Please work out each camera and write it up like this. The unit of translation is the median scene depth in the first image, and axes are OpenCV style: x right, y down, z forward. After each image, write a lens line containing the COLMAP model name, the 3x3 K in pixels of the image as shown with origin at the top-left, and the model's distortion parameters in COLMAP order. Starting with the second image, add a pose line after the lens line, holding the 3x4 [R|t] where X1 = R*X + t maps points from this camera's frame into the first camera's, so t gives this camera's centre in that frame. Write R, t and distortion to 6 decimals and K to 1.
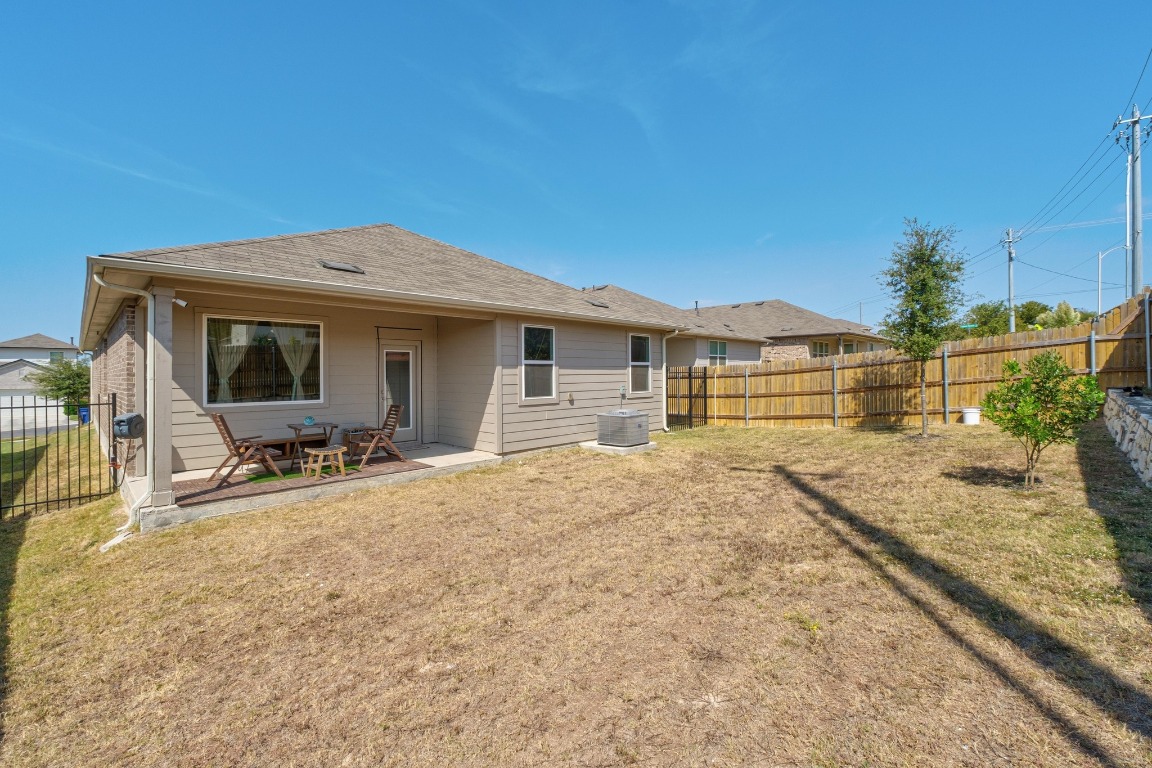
lens RADIAL K [[469.6, 0, 572.1], [0, 469.6, 377.3], [0, 0, 1]] dist [-0.001644, -0.000063]
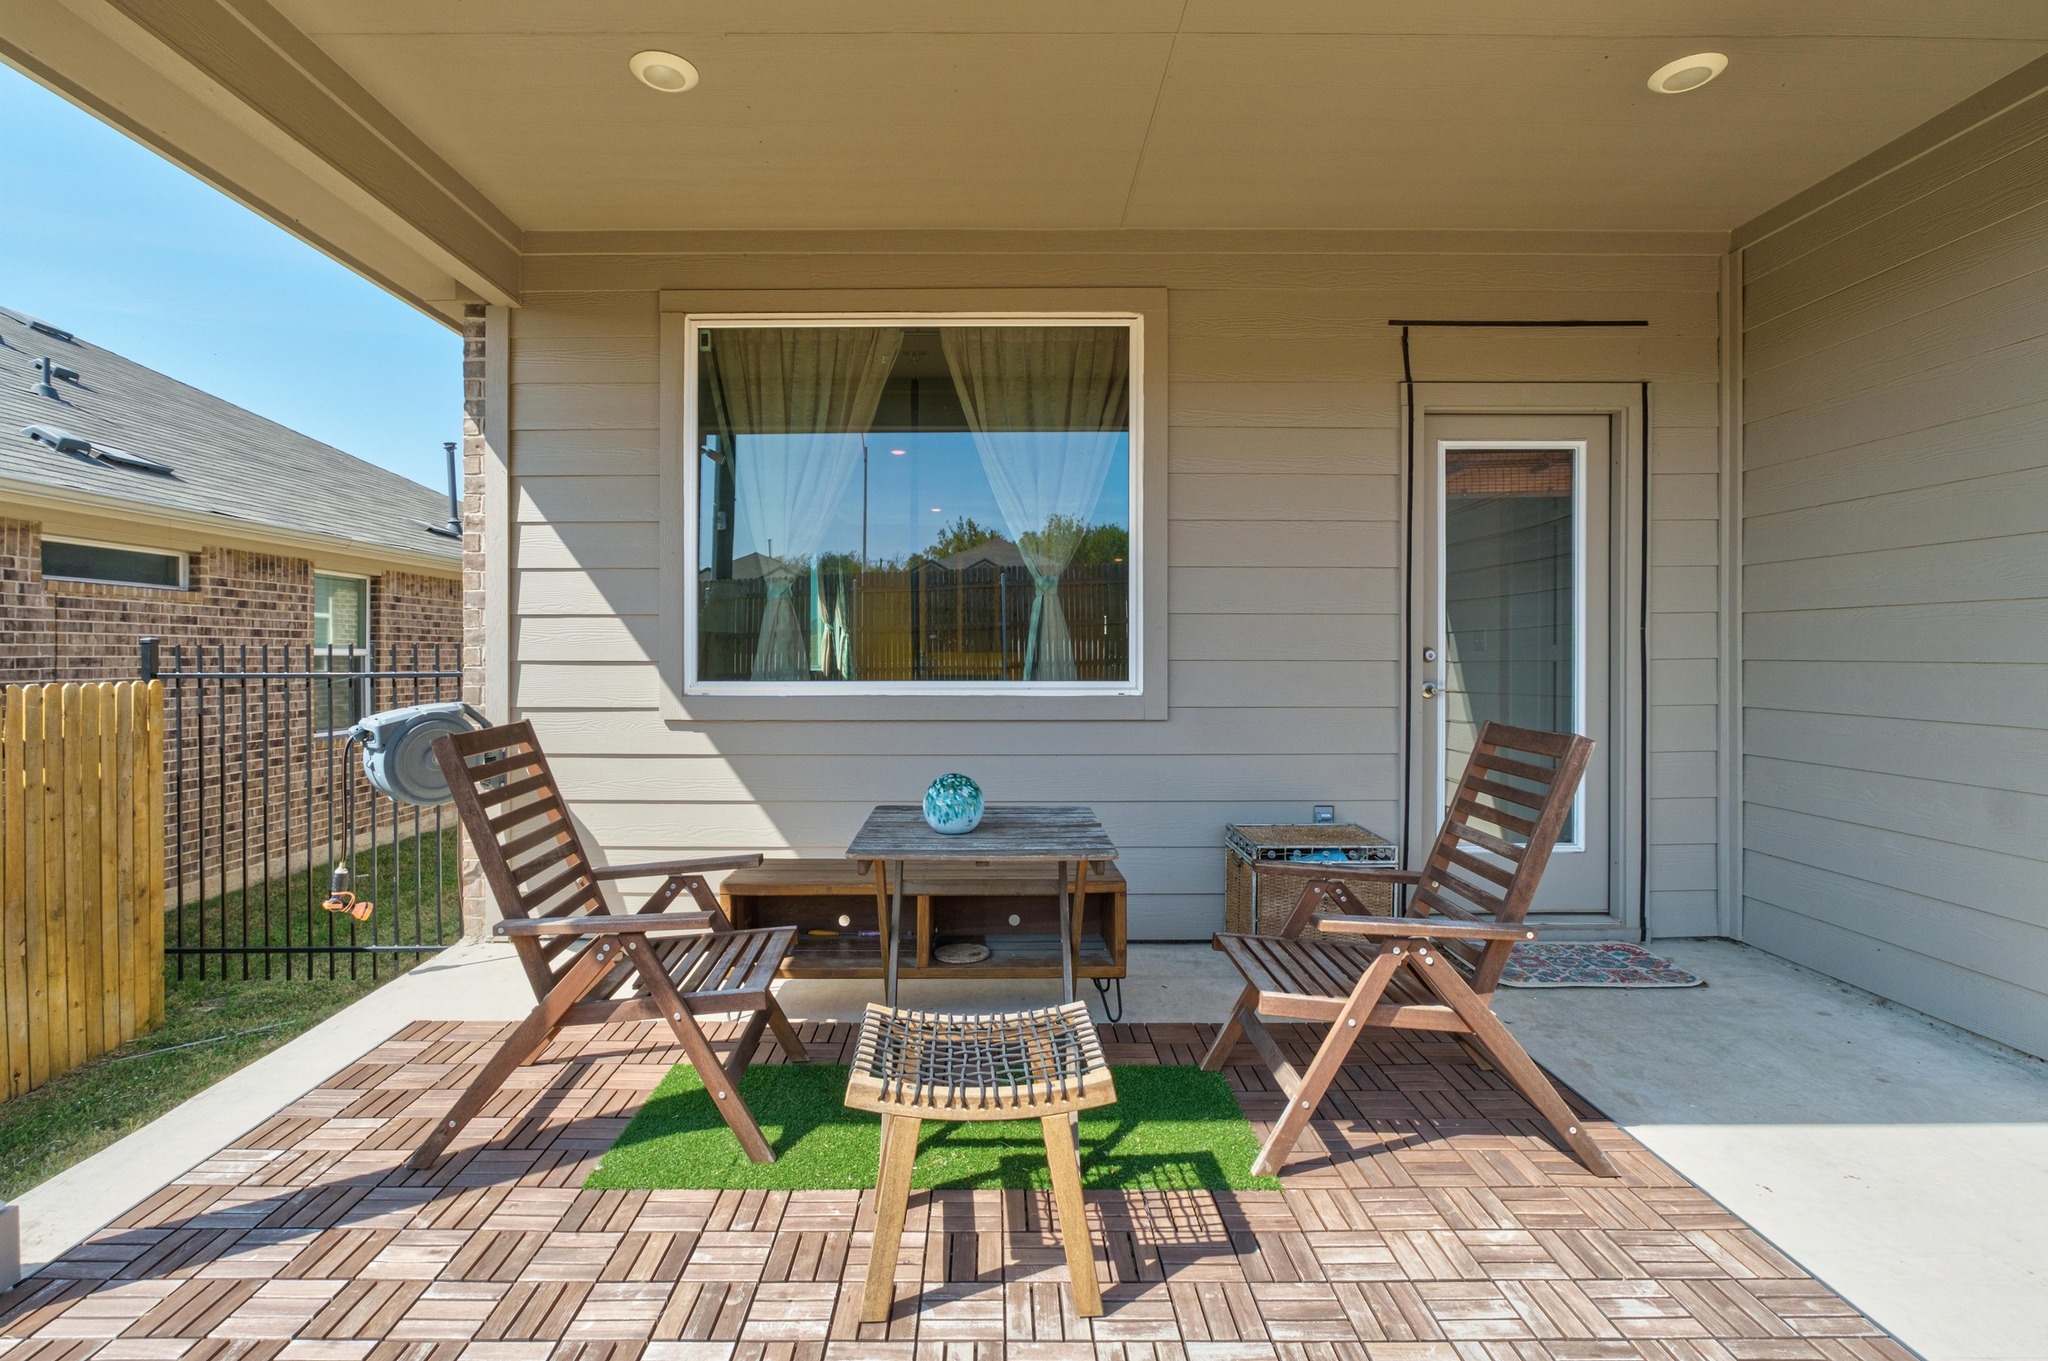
lens RADIAL K [[873.2, 0, 1018.0], [0, 873.2, 679.9], [0, 0, 1]] dist [0.001231, 0.000000]
pose [[0.682880, 0.005768, -0.730508, -0.280572], [-0.002667, 0.999982, 0.005402, 0.045297], [0.730525, -0.001741, 0.682883, 0.690527]]
